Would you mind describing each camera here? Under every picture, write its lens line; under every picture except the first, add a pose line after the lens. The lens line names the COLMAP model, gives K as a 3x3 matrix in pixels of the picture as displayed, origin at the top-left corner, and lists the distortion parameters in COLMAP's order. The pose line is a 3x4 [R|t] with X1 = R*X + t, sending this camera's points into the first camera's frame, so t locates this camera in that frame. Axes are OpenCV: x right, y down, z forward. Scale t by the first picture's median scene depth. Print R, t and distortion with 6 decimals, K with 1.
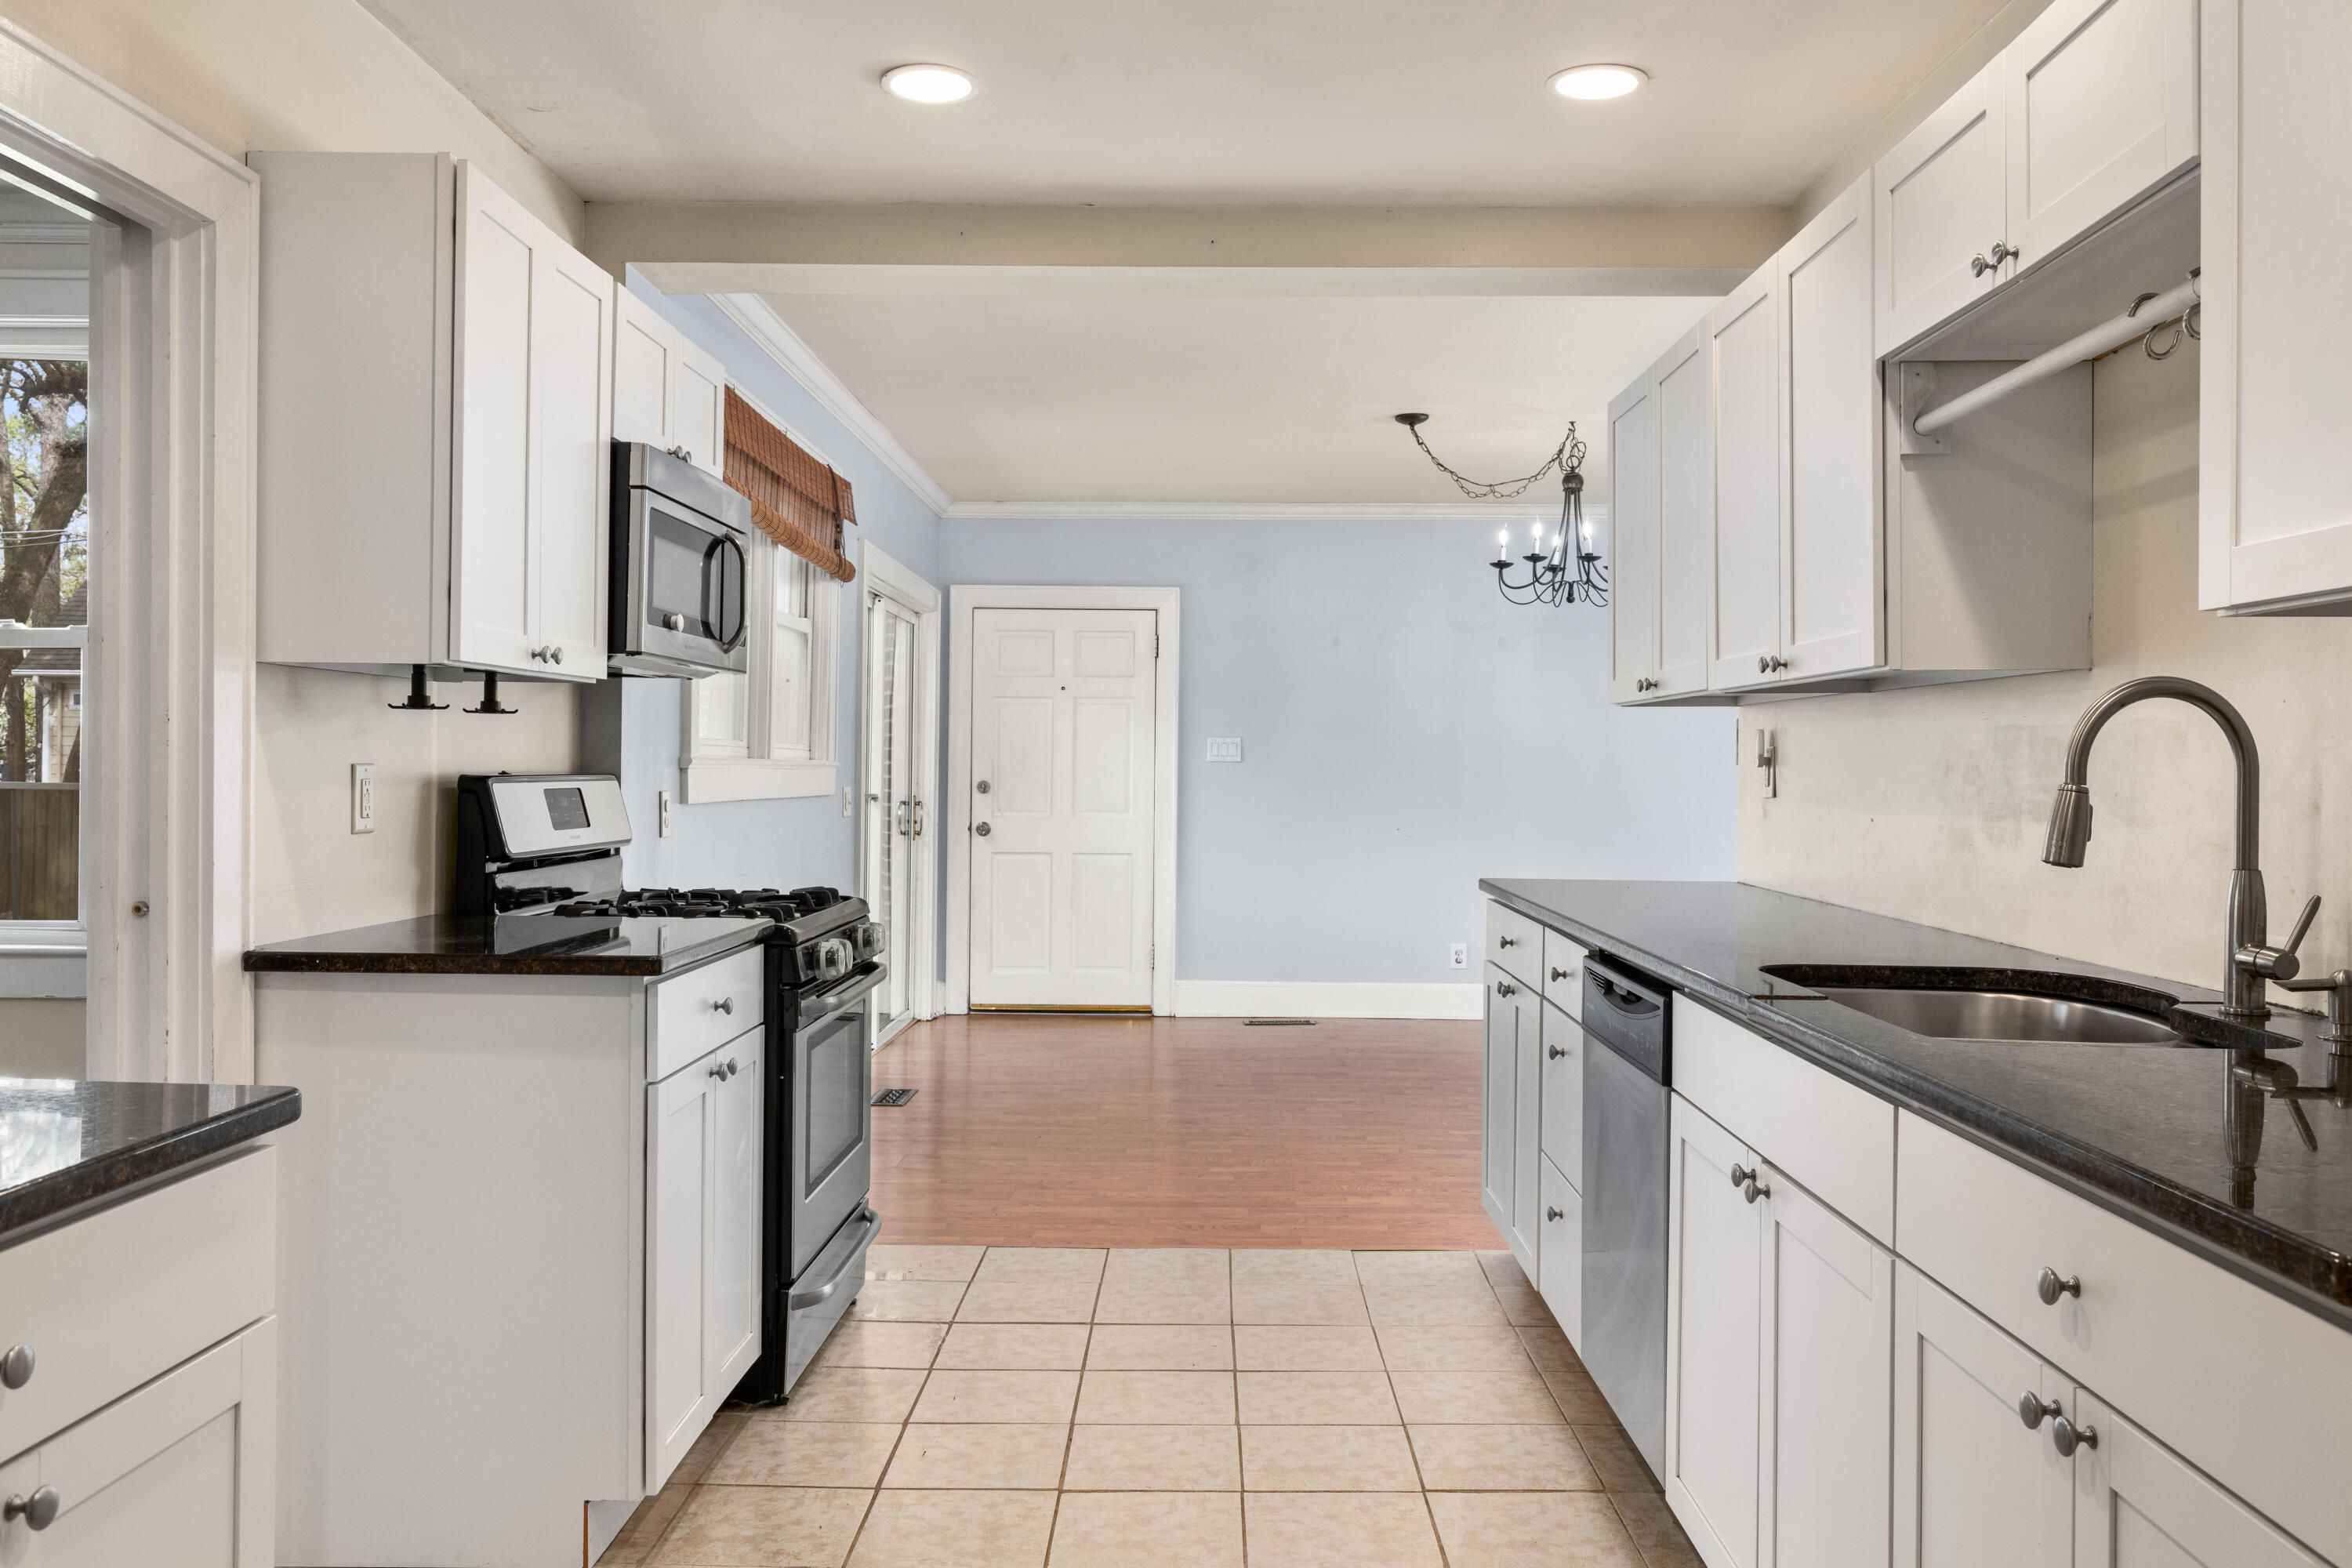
lens RADIAL K [[1898.5, 0, 1177.6], [0, 1898.5, 772.4], [0, 0, 1]] dist [-0.000329, -0.000075]
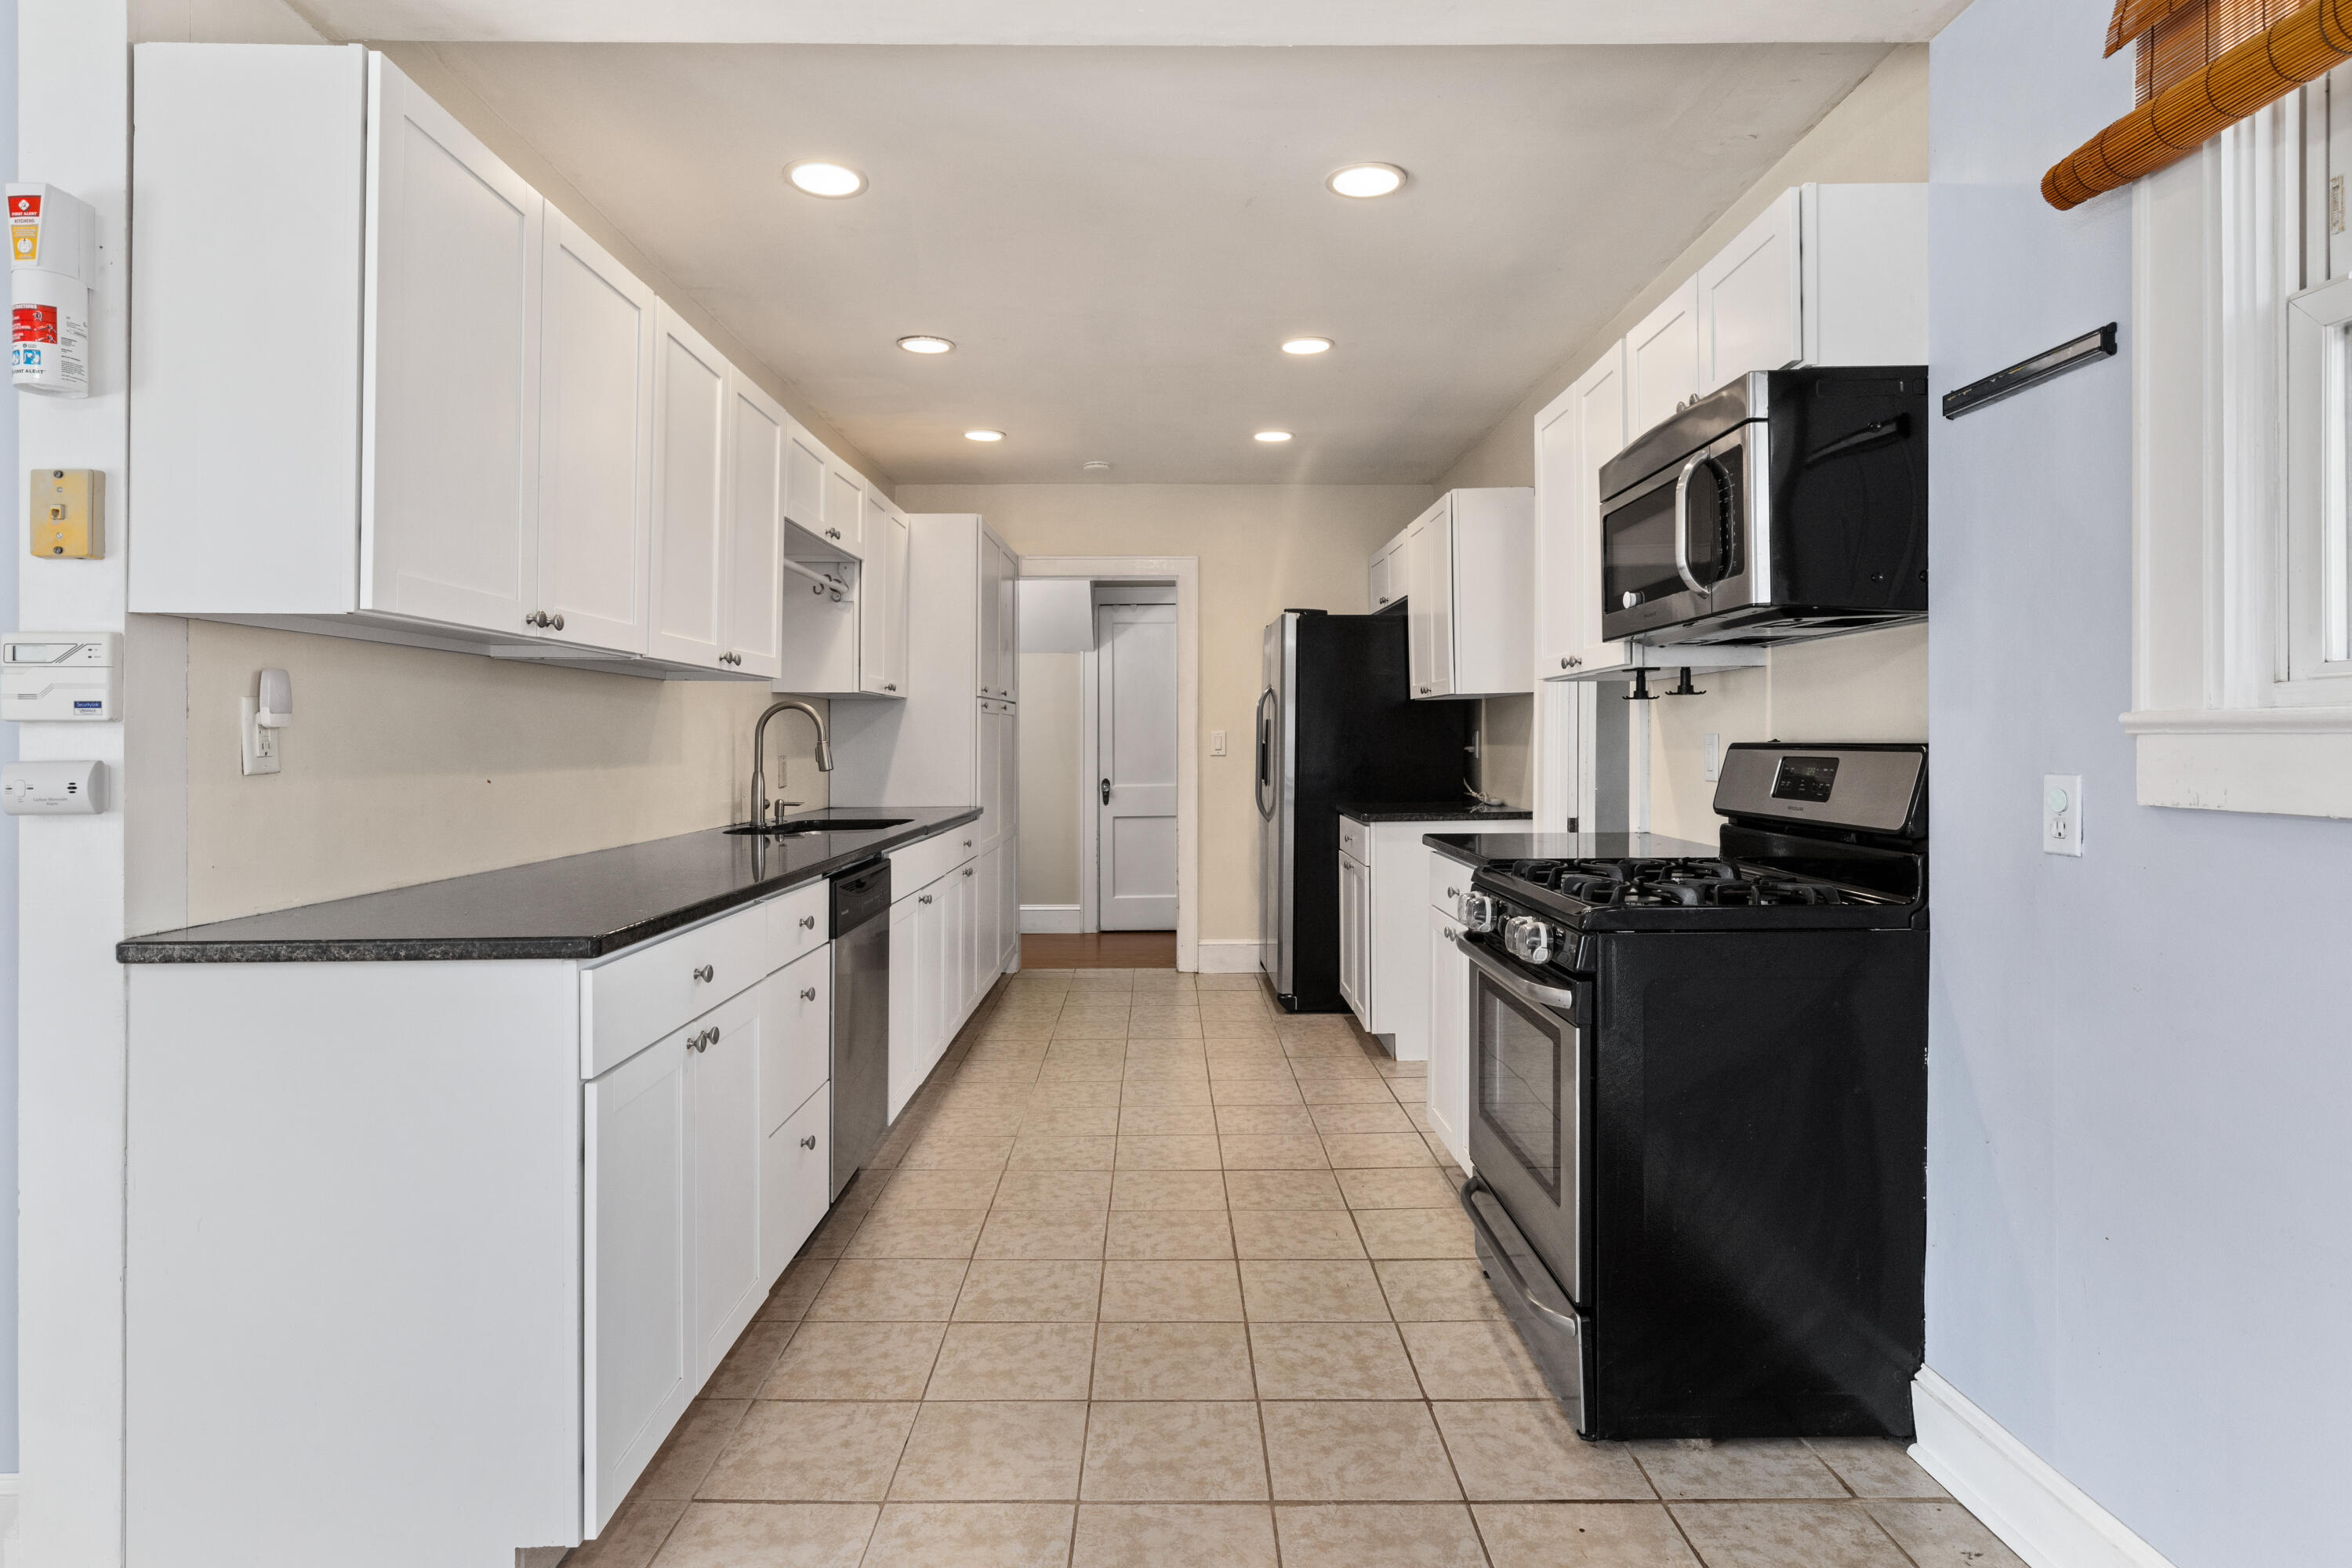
lens RADIAL K [[1241.6, 0, 1183.3], [0, 1241.6, 751.0], [0, 0, 1]] dist [-0.002127, -0.001690]
pose [[-0.999428, -0.005988, -0.033276, 0.008718], [-0.006448, 0.999885, 0.013746, -0.002425], [0.033190, 0.013953, -0.999352, 1.768611]]
